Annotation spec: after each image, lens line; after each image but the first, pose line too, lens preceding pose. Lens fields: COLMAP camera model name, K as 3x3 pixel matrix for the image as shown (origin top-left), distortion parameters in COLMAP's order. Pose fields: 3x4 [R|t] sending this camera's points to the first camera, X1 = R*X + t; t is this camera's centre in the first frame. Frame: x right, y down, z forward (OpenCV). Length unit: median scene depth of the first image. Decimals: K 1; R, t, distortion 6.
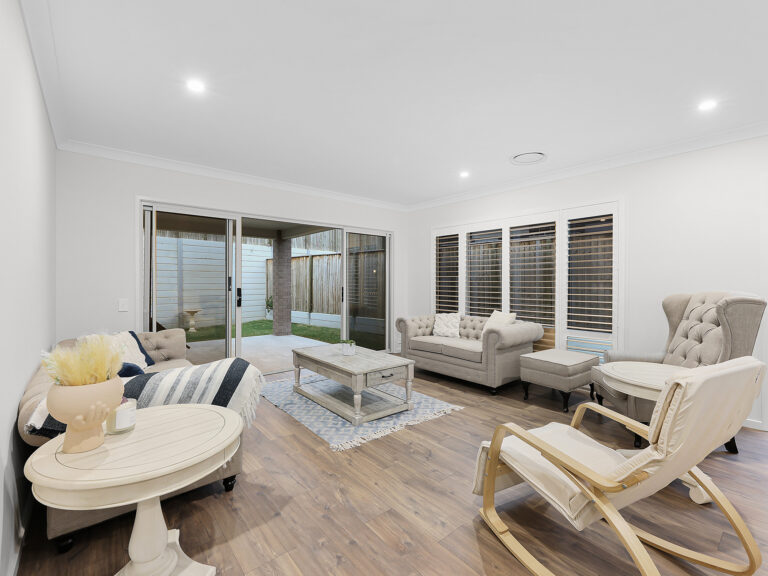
lens RADIAL K [[349.0, 0, 381.9], [0, 349.0, 282.7], [0, 0, 1]] dist [0.010299, -0.000515]
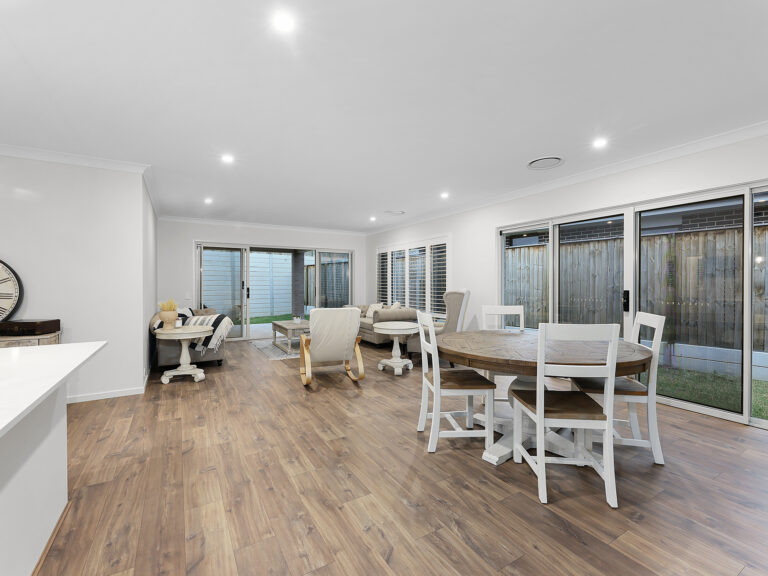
lens RADIAL K [[349.0, 0, 381.9], [0, 349.0, 282.7], [0, 0, 1]] dist [0.010299, -0.000515]
pose [[0.986706, -0.004919, -0.162443, 0.222793], [0.004436, 0.999985, -0.003339, -0.000267], [0.162457, 0.002574, 0.986712, -0.257986]]
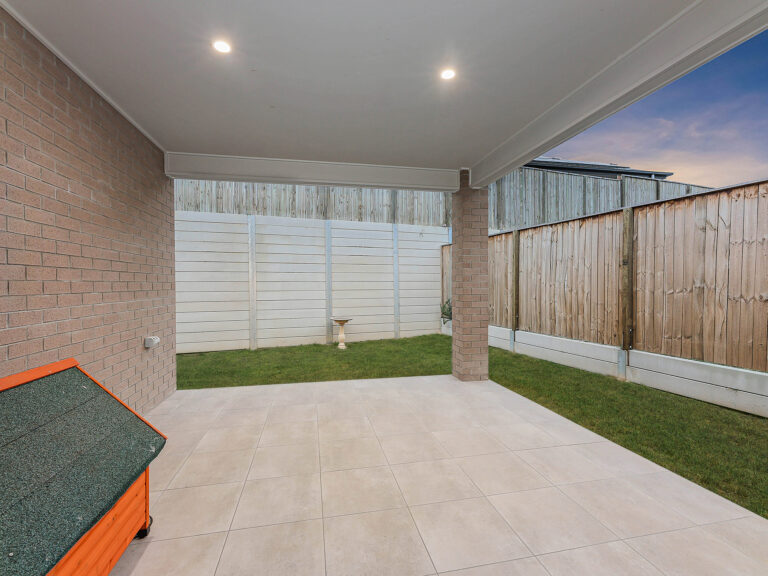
lens RADIAL K [[349.0, 0, 381.9], [0, 349.0, 282.7], [0, 0, 1]] dist [0.010299, -0.000515]
pose [[0.879668, -0.006574, -0.475543, -0.131552], [0.005097, 0.999977, -0.004394, 0.009392], [0.475562, 0.001441, 0.879681, 0.414144]]
